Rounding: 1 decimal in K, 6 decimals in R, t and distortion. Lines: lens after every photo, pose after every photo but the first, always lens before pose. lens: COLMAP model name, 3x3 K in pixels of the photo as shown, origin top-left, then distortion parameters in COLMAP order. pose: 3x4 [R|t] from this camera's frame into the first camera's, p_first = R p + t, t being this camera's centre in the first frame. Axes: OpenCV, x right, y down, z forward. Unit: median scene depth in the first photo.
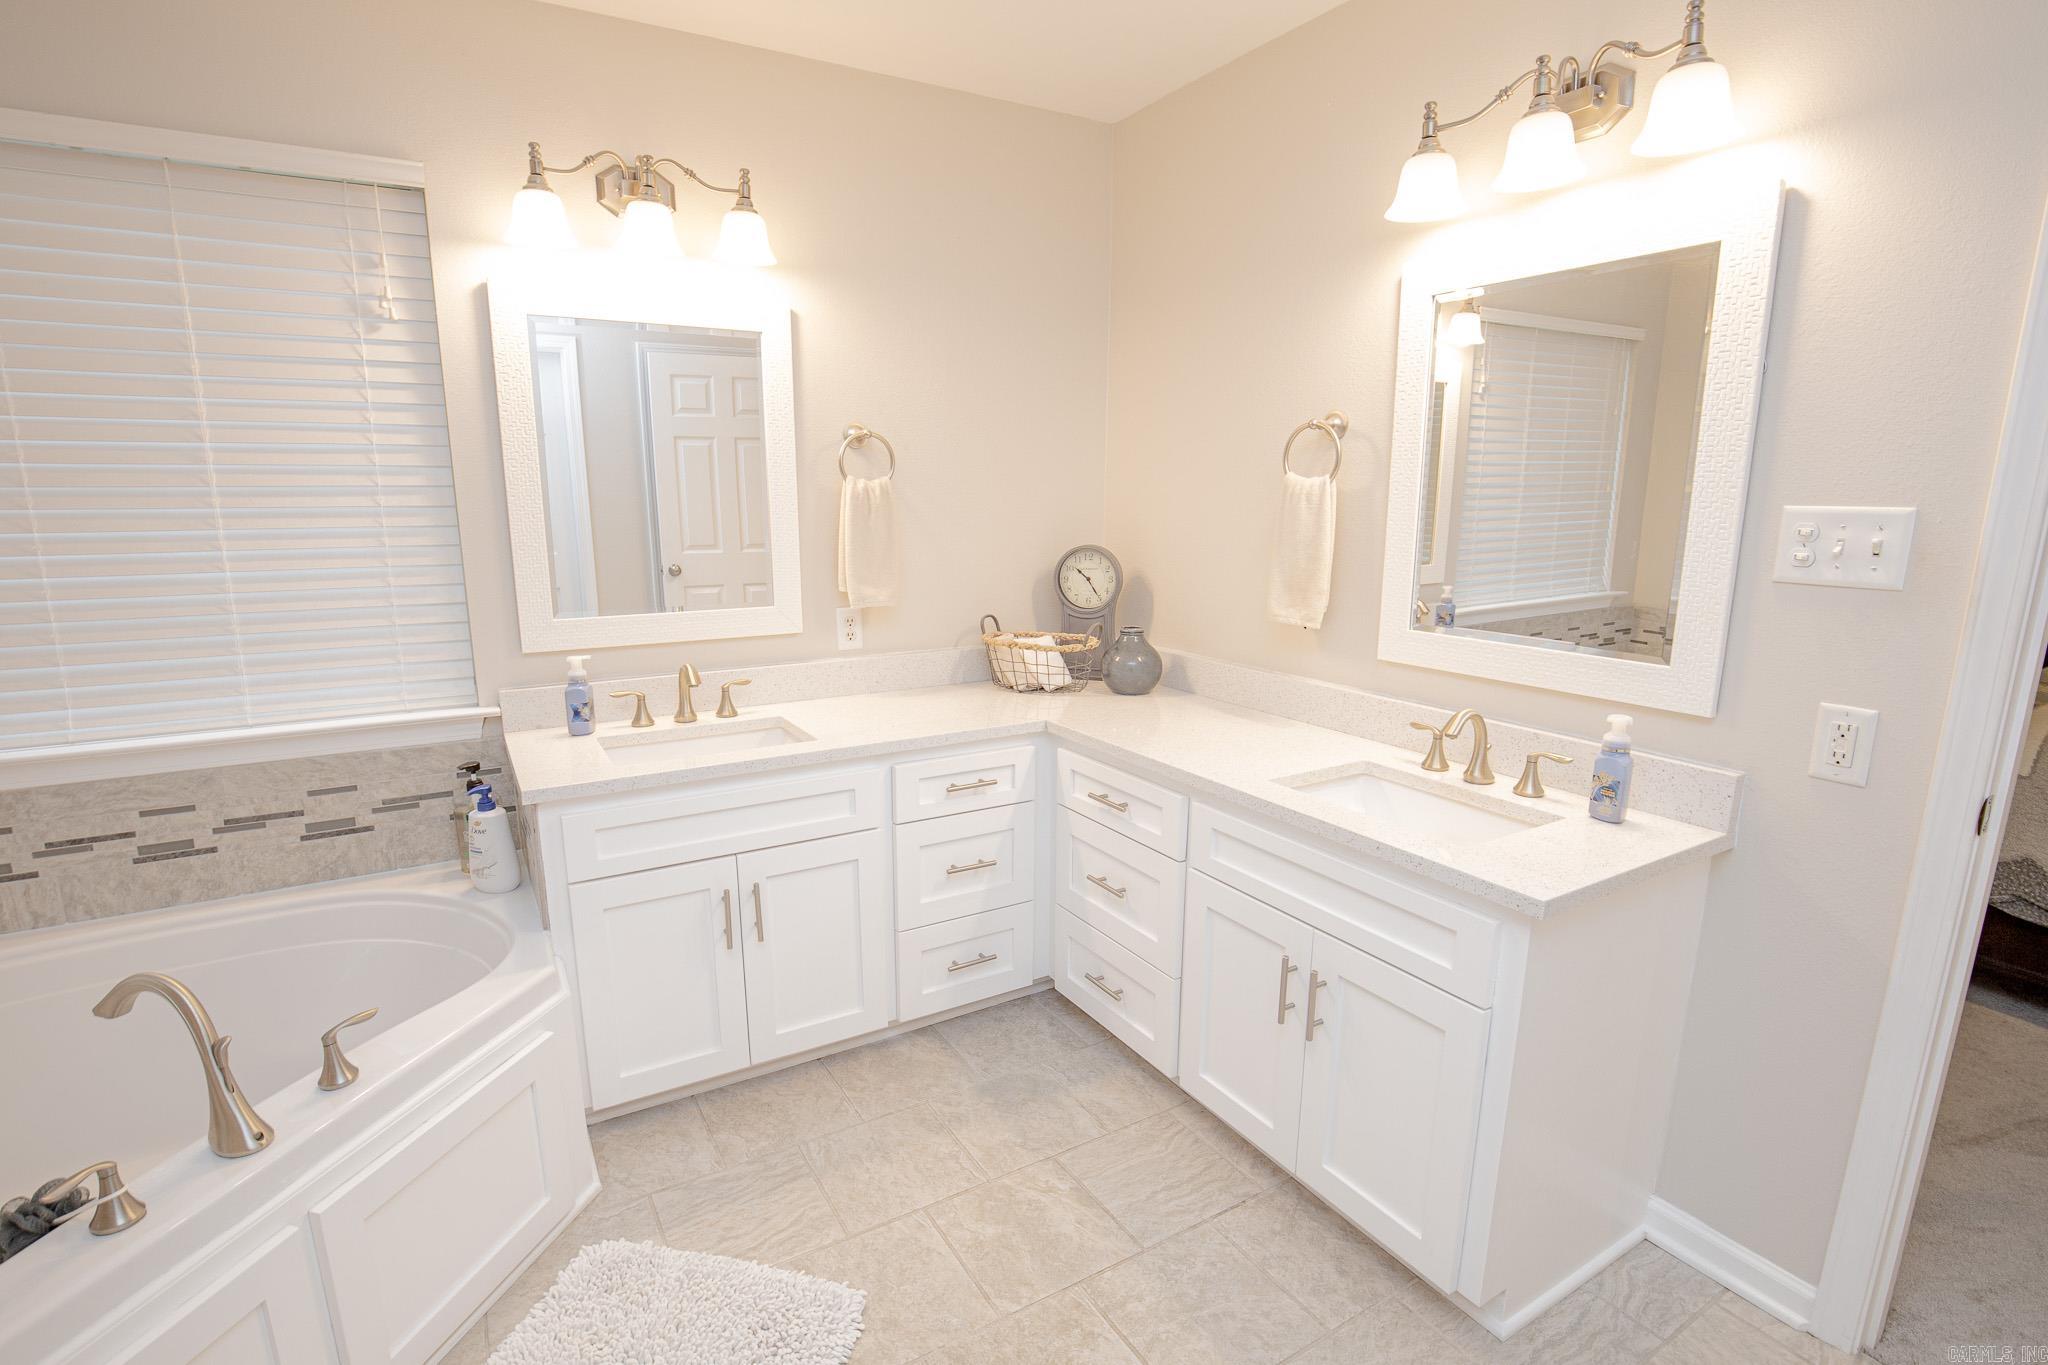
lens RADIAL K [[970.1, 0, 1018.2], [0, 970.1, 696.6], [0, 0, 1]] dist [-0.032799, 0.001181]
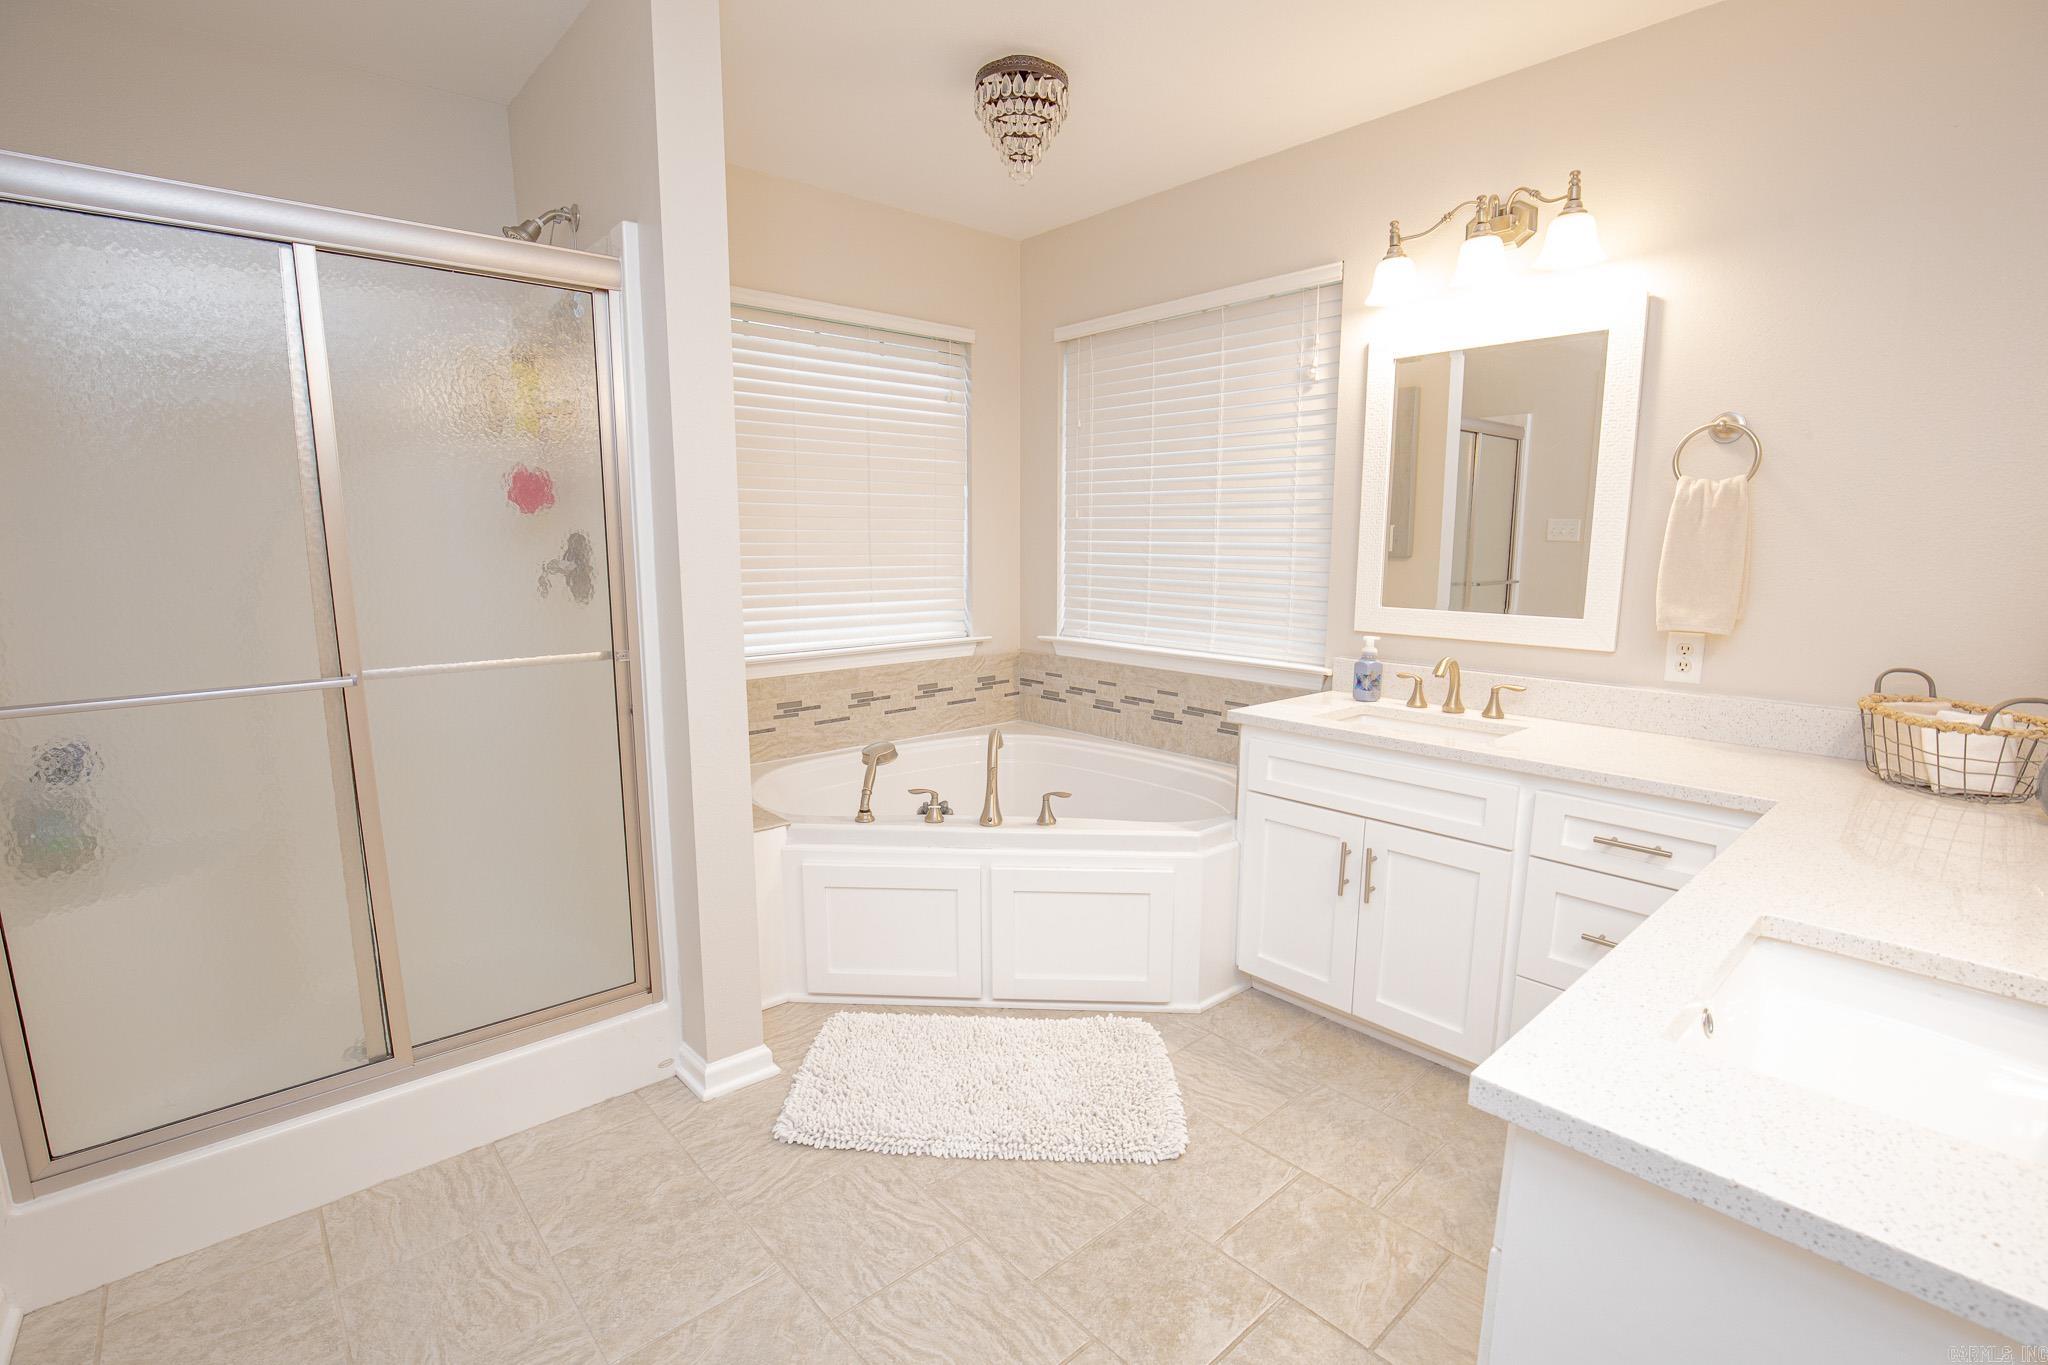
lens RADIAL K [[940.6, 0, 1009.3], [0, 940.6, 695.9], [0, 0, 1]] dist [-0.037172, 0.007559]
pose [[0.188198, 0.161672, -0.968733, 0.646689], [-0.202658, 0.971523, 0.122767, -0.022585], [0.960995, 0.173217, 0.215603, 0.343867]]
